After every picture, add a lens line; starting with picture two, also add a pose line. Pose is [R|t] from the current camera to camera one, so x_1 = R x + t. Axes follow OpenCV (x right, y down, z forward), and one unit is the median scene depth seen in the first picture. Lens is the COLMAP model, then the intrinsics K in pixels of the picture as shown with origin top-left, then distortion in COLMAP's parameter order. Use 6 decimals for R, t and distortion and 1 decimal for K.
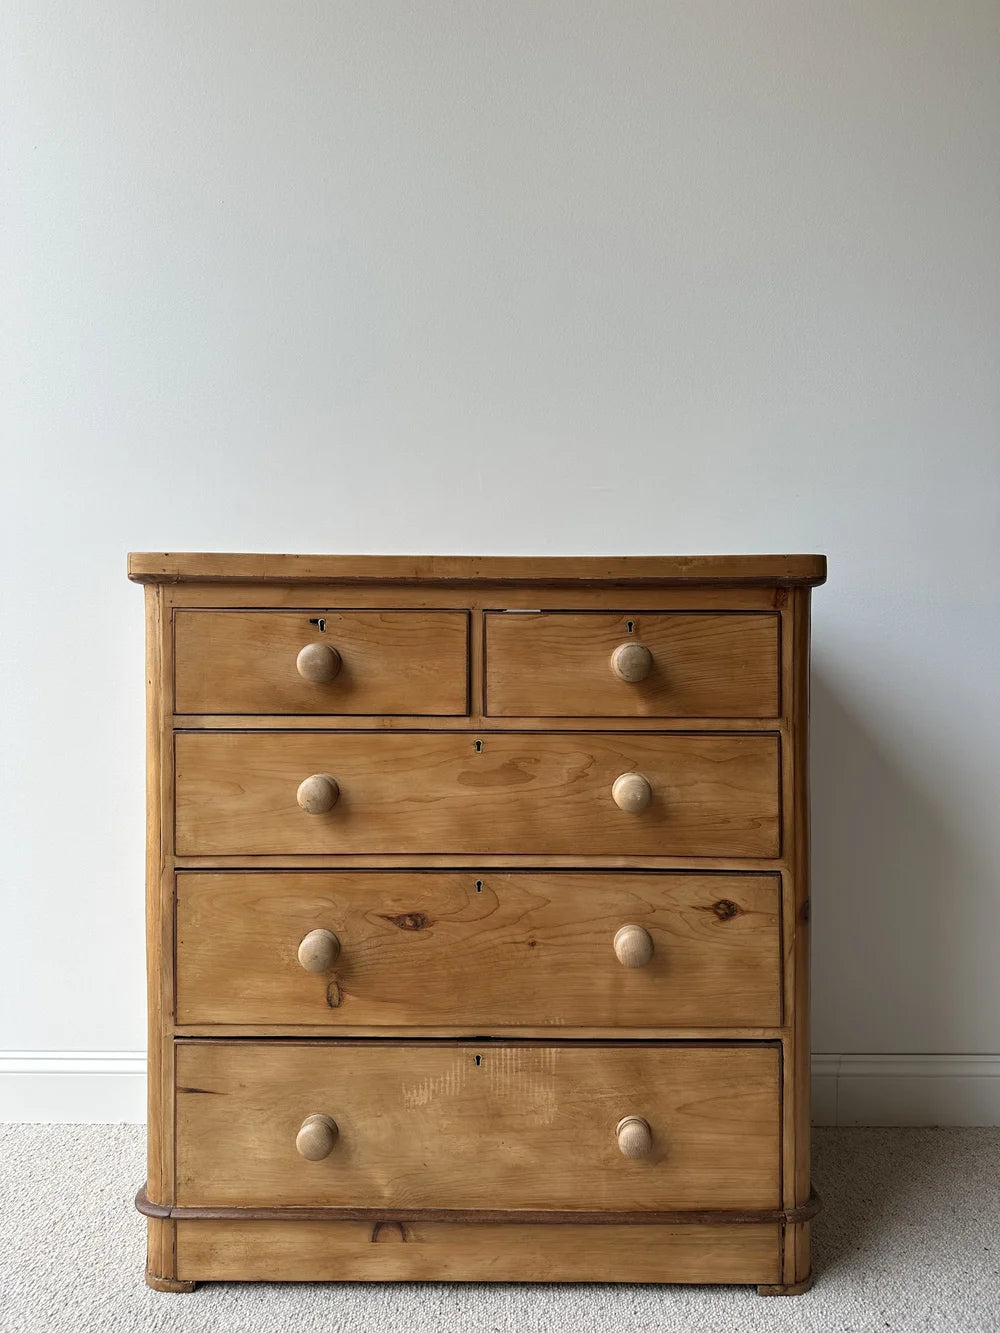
lens RADIAL K [[971.4, 0, 500.6], [0, 971.4, 661.6], [0, 0, 1]] dist [0.111482, -0.187715]
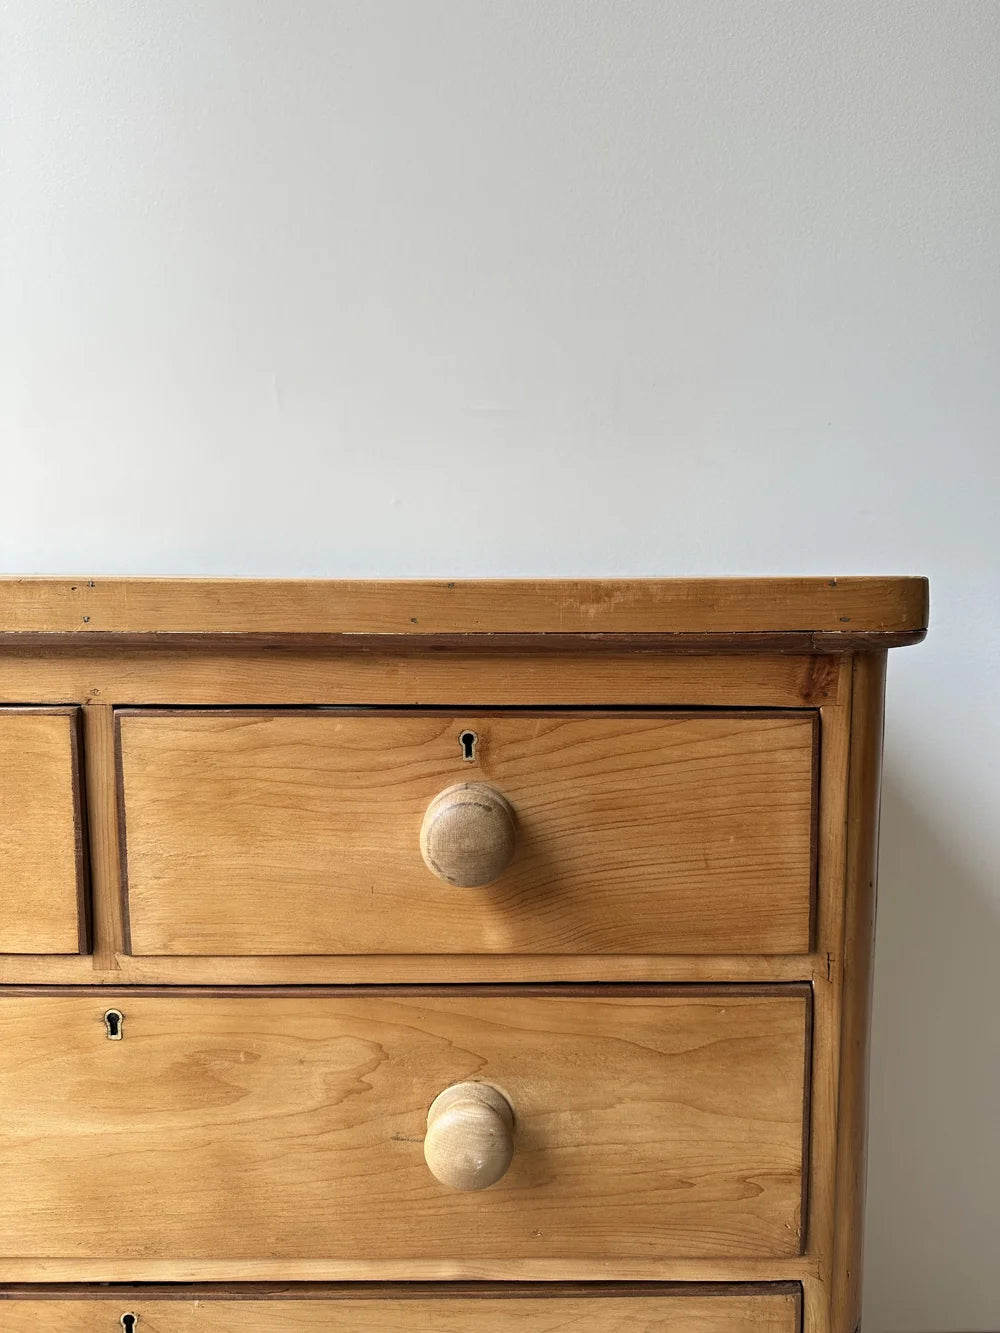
lens RADIAL K [[946.4, 0, 503.9], [0, 946.4, 663.9], [0, 0, 1]] dist [0.100319, -0.174683]
pose [[0.999755, -0.002530, 0.021982, 0.139622], [0.000679, 0.996482, 0.083802, -0.105540], [-0.022117, -0.083766, 0.996240, 0.590249]]
